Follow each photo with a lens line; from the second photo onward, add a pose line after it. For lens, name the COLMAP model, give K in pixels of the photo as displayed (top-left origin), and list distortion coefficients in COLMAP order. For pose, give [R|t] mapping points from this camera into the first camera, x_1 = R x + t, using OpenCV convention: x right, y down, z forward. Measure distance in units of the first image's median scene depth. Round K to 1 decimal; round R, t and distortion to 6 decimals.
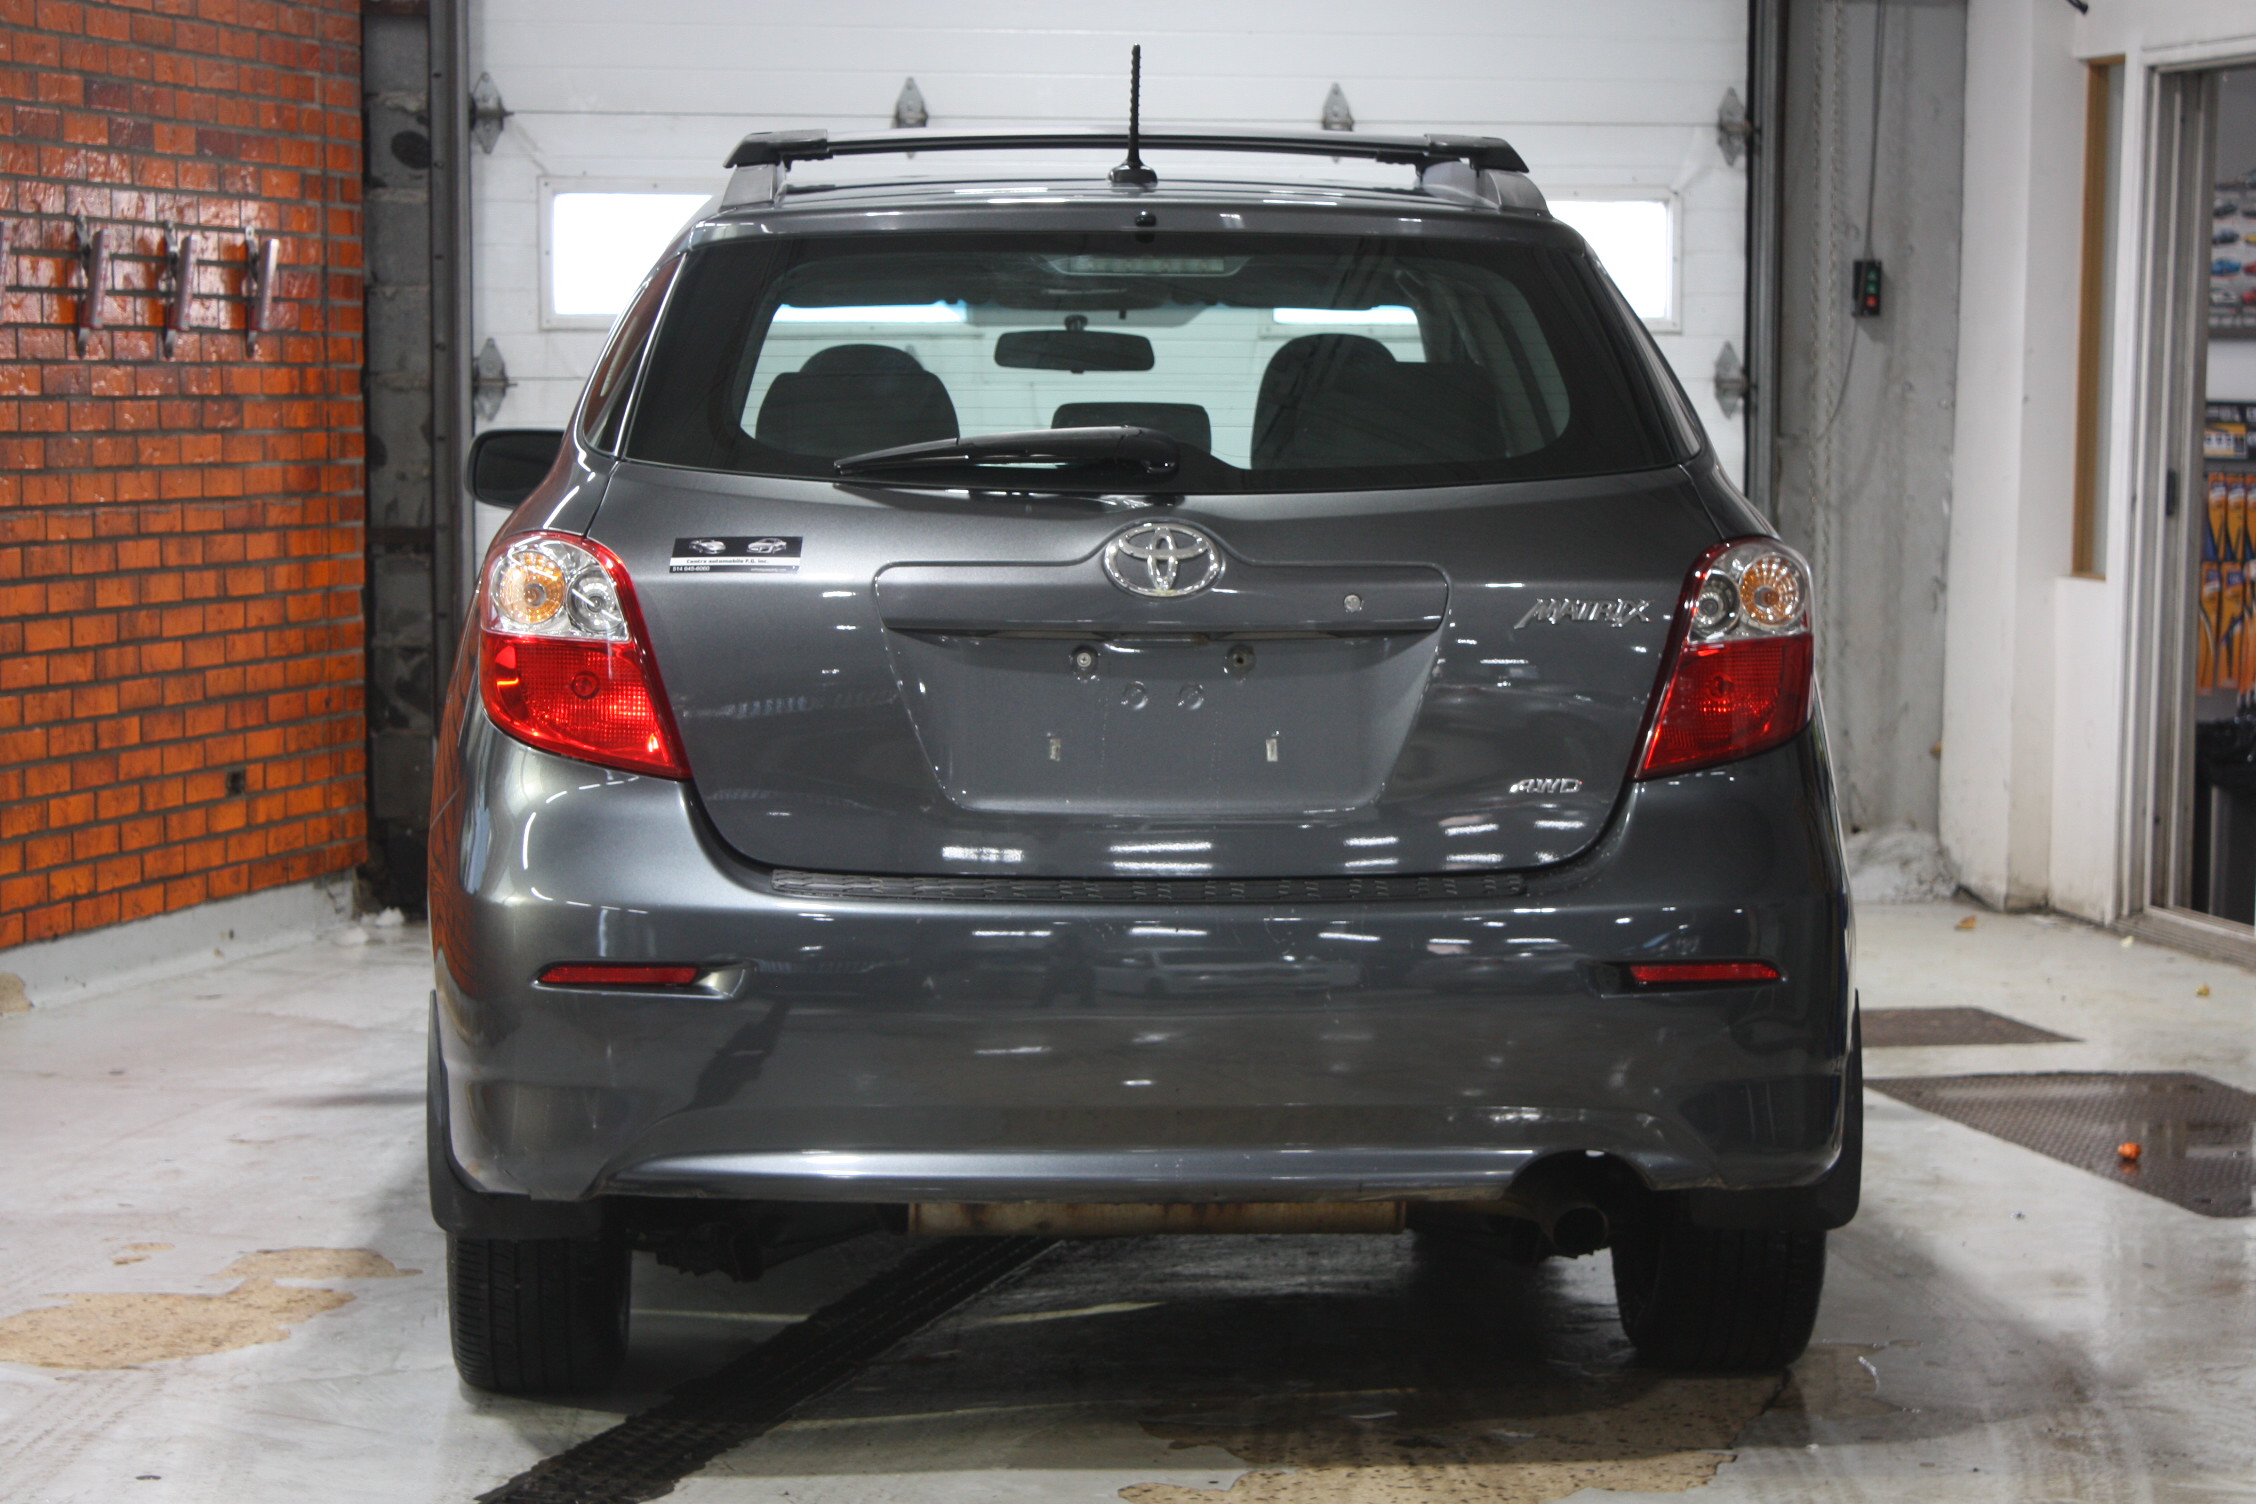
lens RADIAL K [[5428.2, 0, 1128.1], [0, 5428.2, 755.1], [0, 0, 1]] dist [-0.050034, 0.000000]
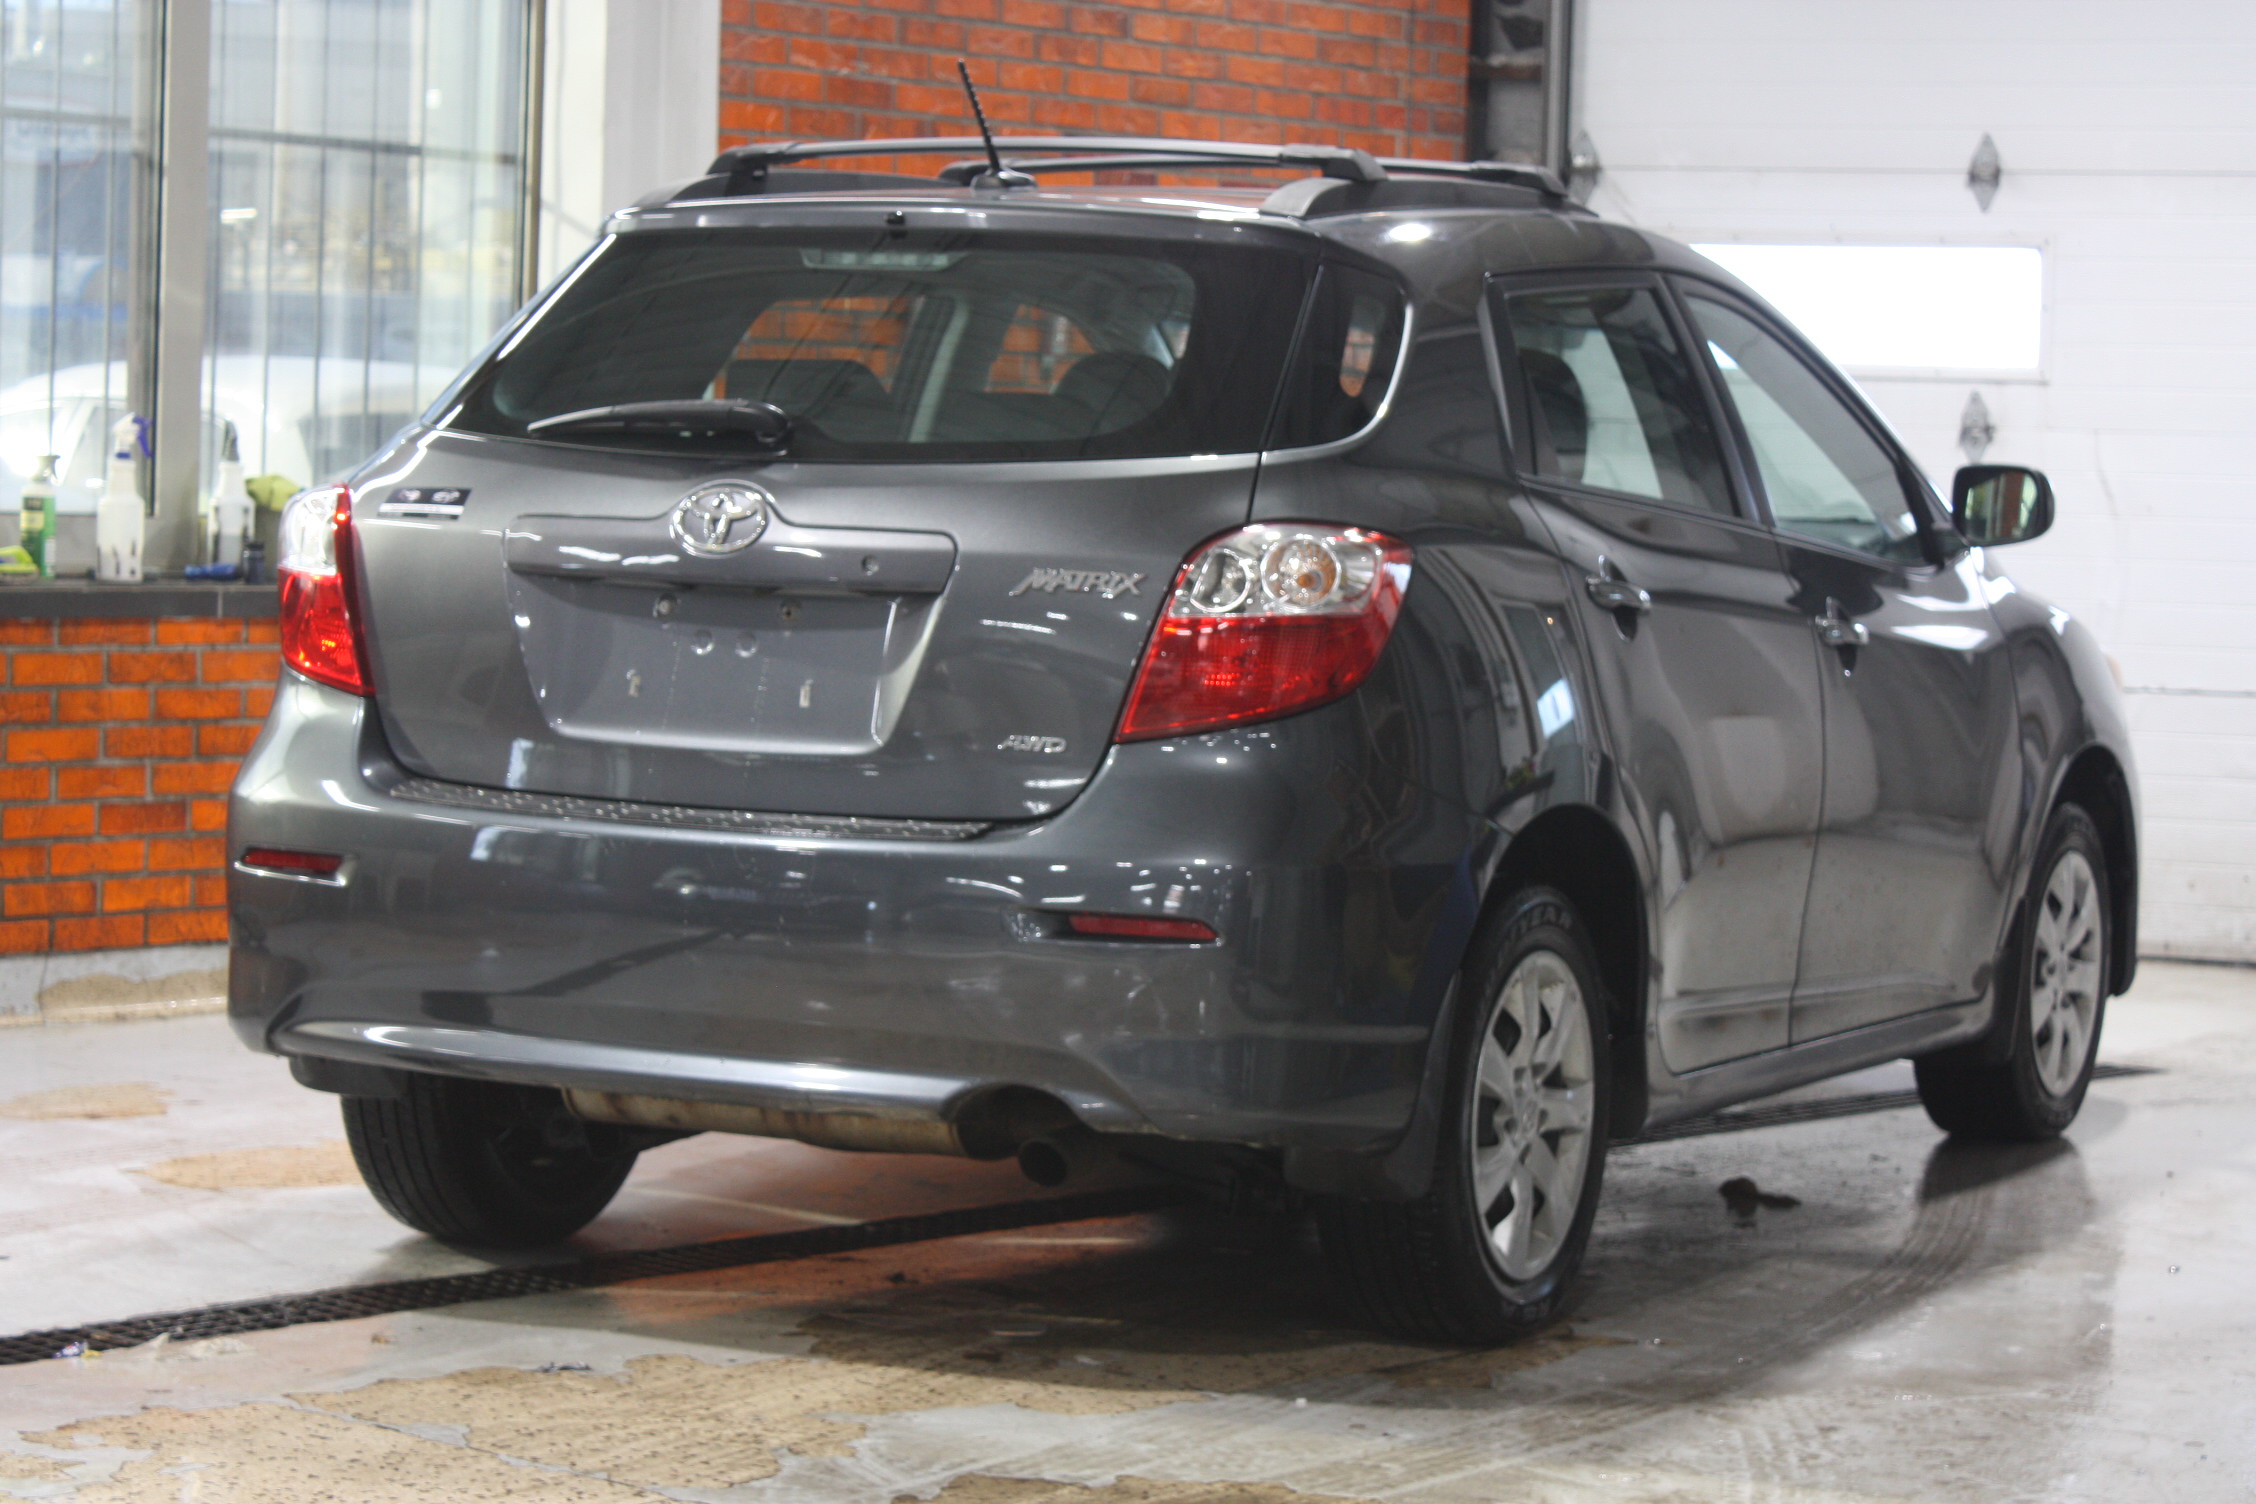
lens RADIAL K [[5046.2, 0, 1128.5], [0, 5046.2, 747.3], [0, 0, 1]] dist [0.061274, 0.000000]
pose [[0.868992, 0.053219, -0.491956, 0.570346], [-0.061348, 0.998116, -0.000391, 0.005584], [0.491009, 0.030520, 0.870620, 0.145755]]
